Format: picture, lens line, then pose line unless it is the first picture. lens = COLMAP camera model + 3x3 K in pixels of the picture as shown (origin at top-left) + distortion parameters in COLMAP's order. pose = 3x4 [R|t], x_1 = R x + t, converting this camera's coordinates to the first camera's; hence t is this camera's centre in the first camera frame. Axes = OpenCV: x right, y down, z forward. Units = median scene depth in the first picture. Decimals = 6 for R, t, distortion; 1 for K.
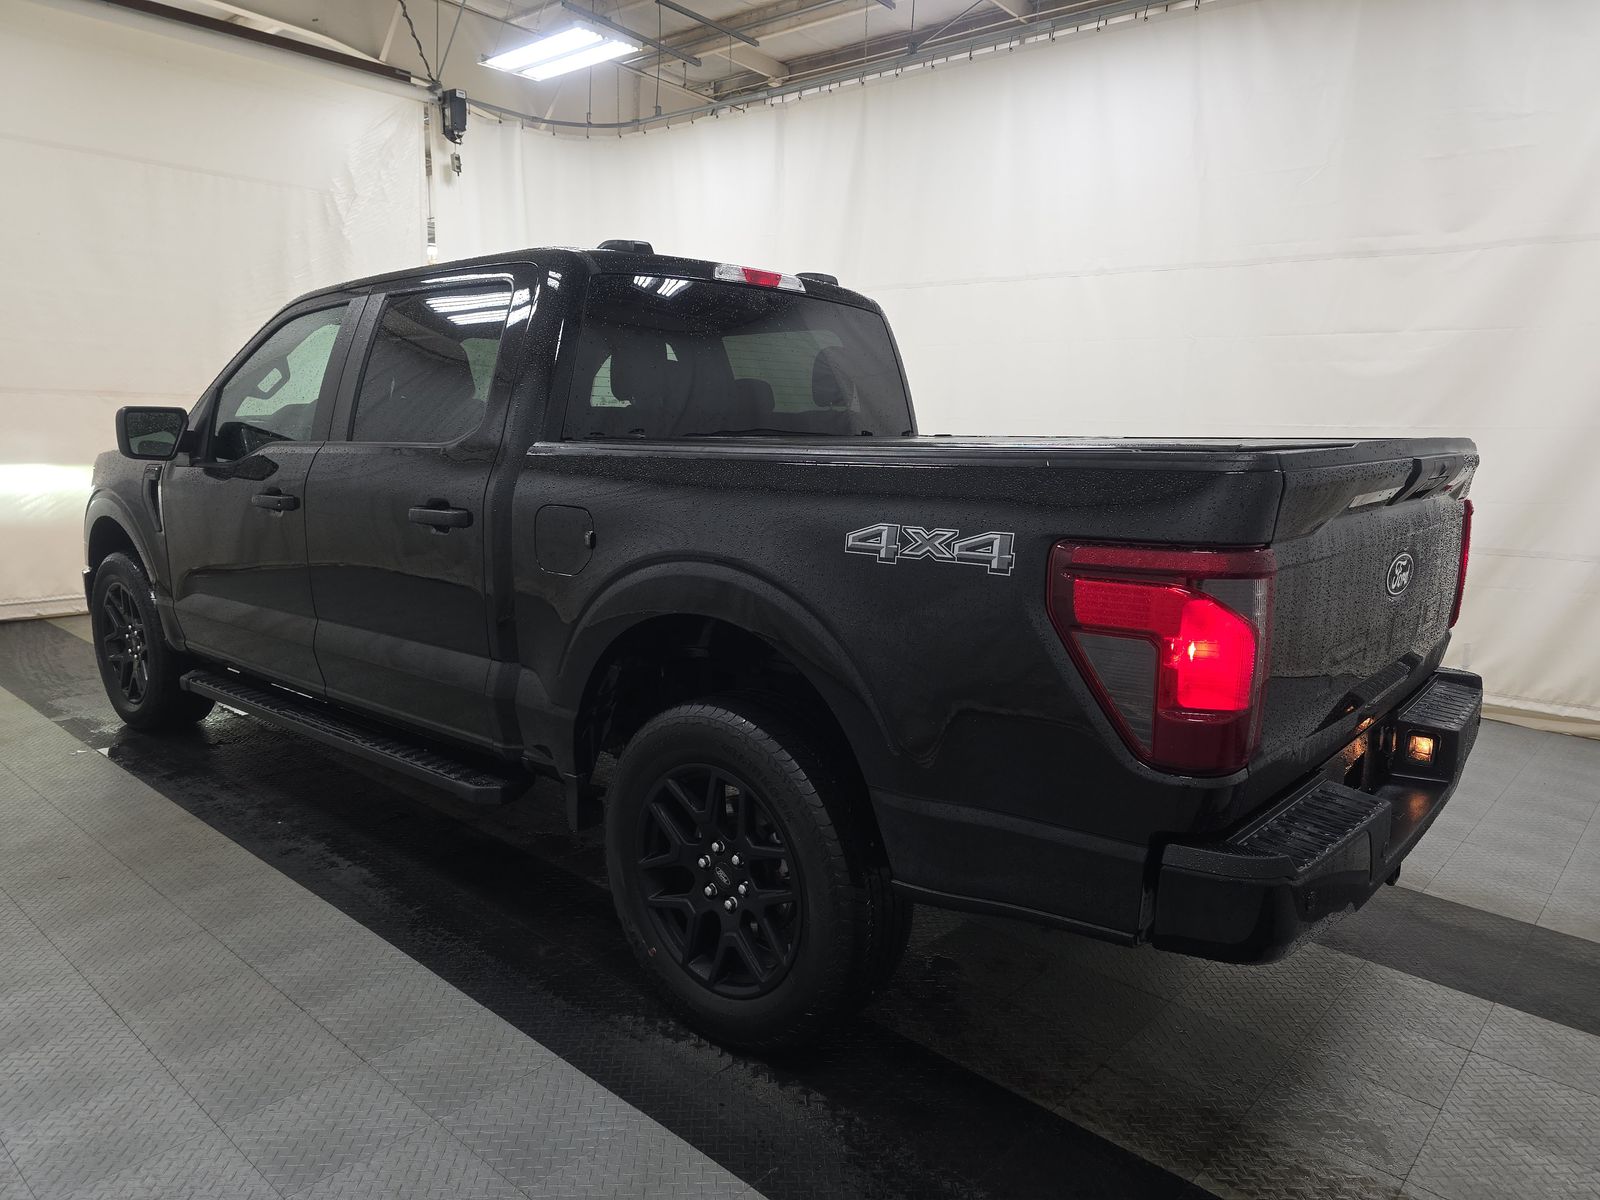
lens RADIAL K [[1083.0, 0, 806.2], [0, 1083.0, 601.5], [0, 0, 1]] dist [0.050685, -0.061224]
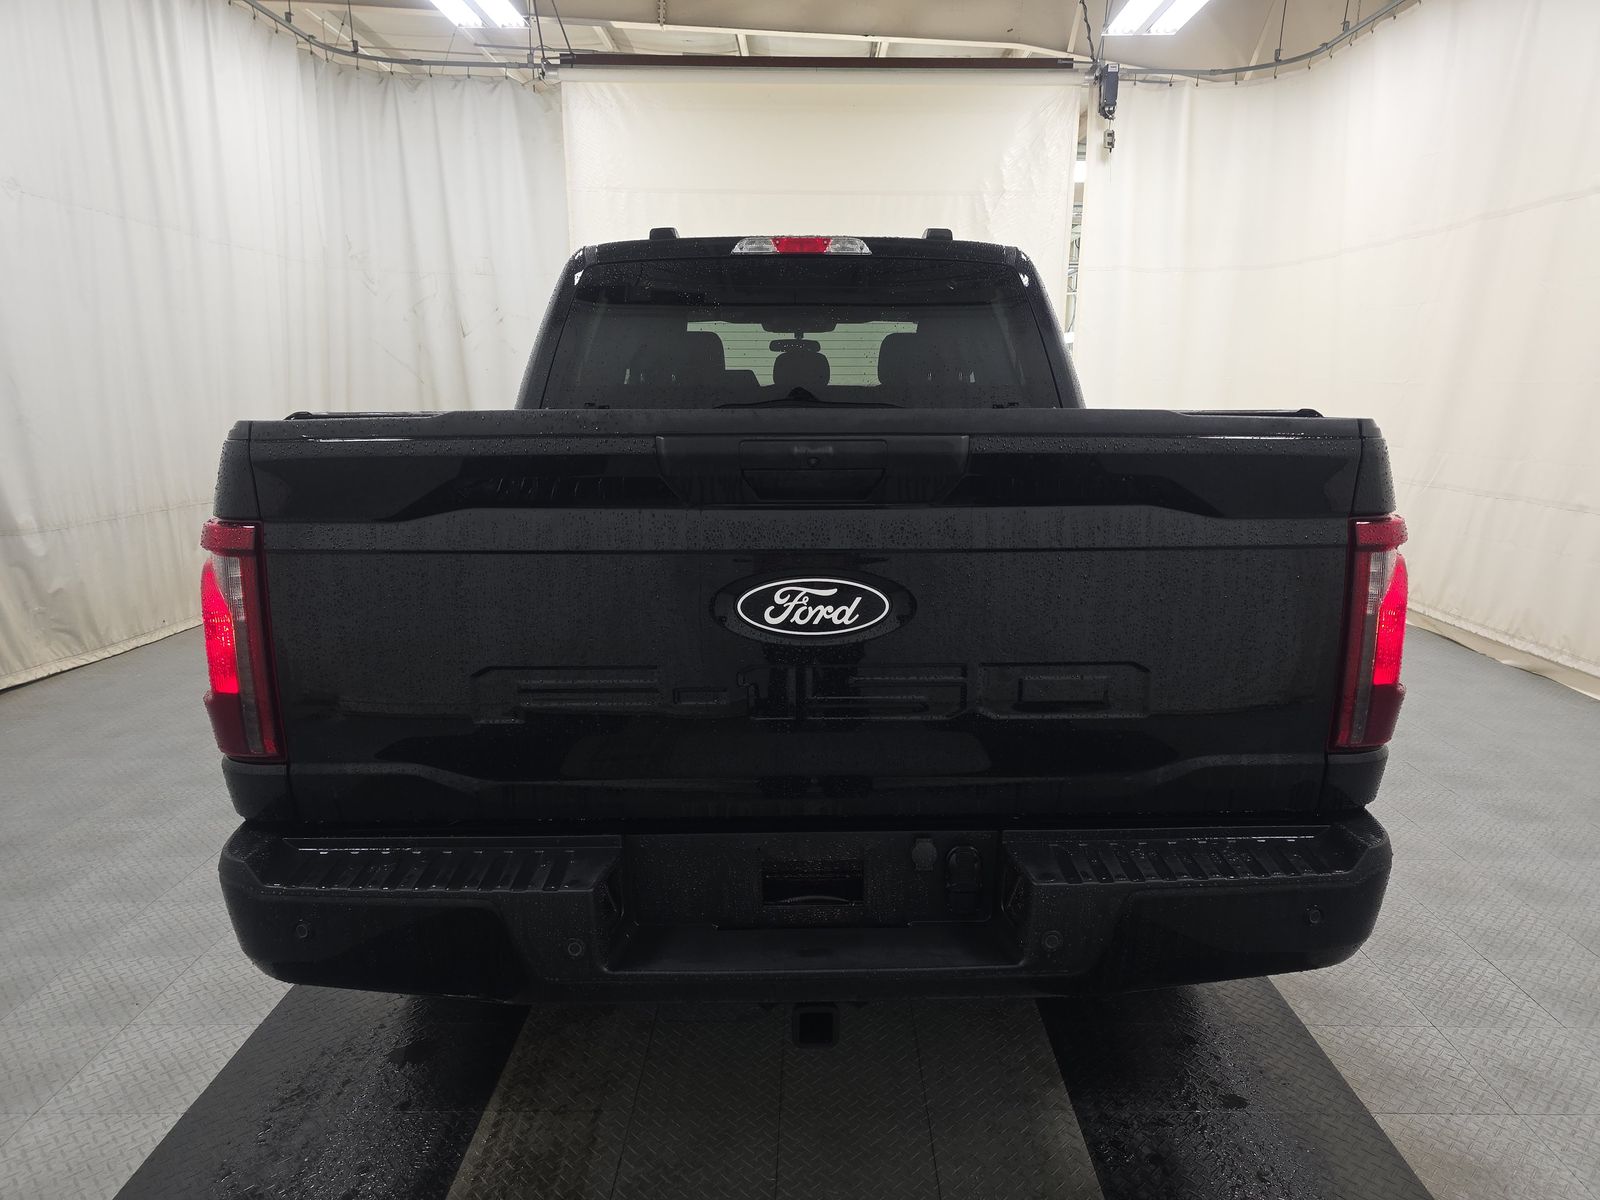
lens RADIAL K [[1083.0, 0, 806.2], [0, 1083.0, 601.5], [0, 0, 1]] dist [0.050685, -0.061224]
pose [[0.646338, 0.123955, -0.752916, 0.306464], [-0.112357, 0.991422, 0.066769, -0.020582], [0.754734, 0.041439, 0.654721, 0.161643]]
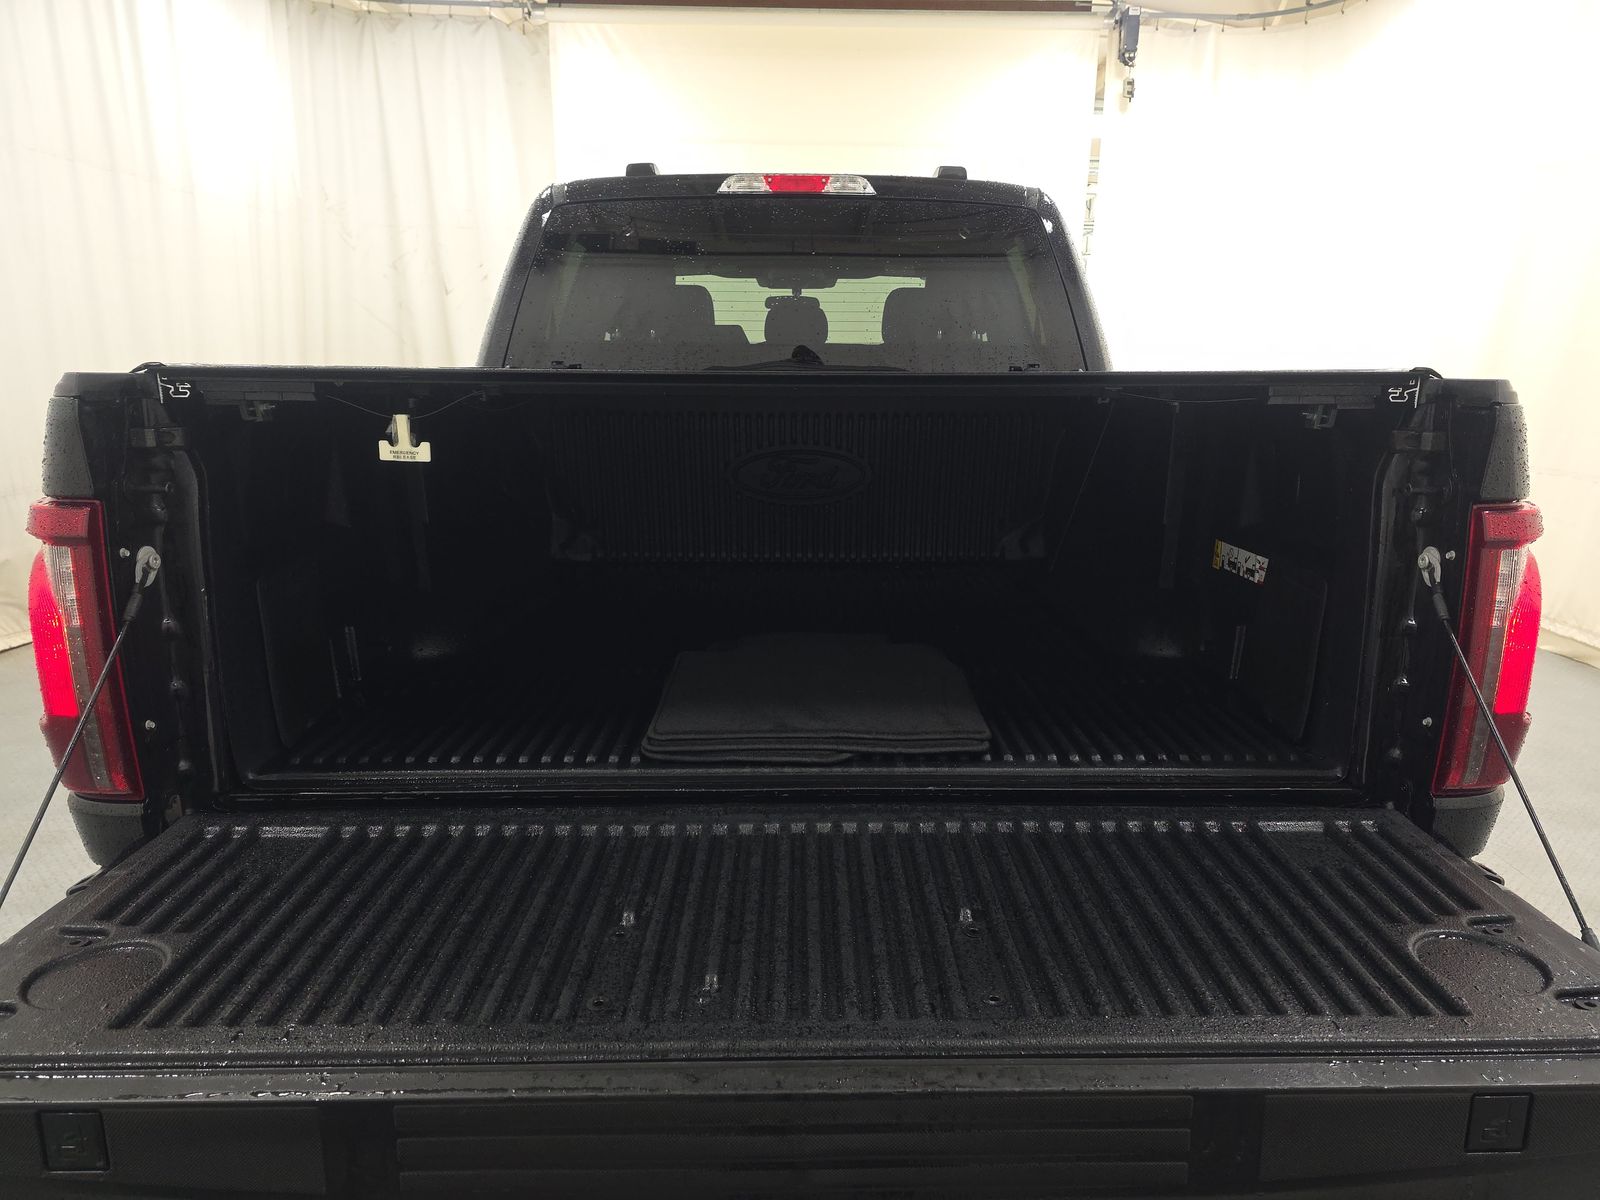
lens RADIAL K [[1083.0, 0, 806.2], [0, 1083.0, 601.5], [0, 0, 1]] dist [0.050685, -0.061224]
pose [[0.644386, 0.150885, -0.749667, 0.275852], [-0.119240, 0.988175, 0.096395, -0.023690], [0.755346, 0.027275, 0.654758, 0.191074]]
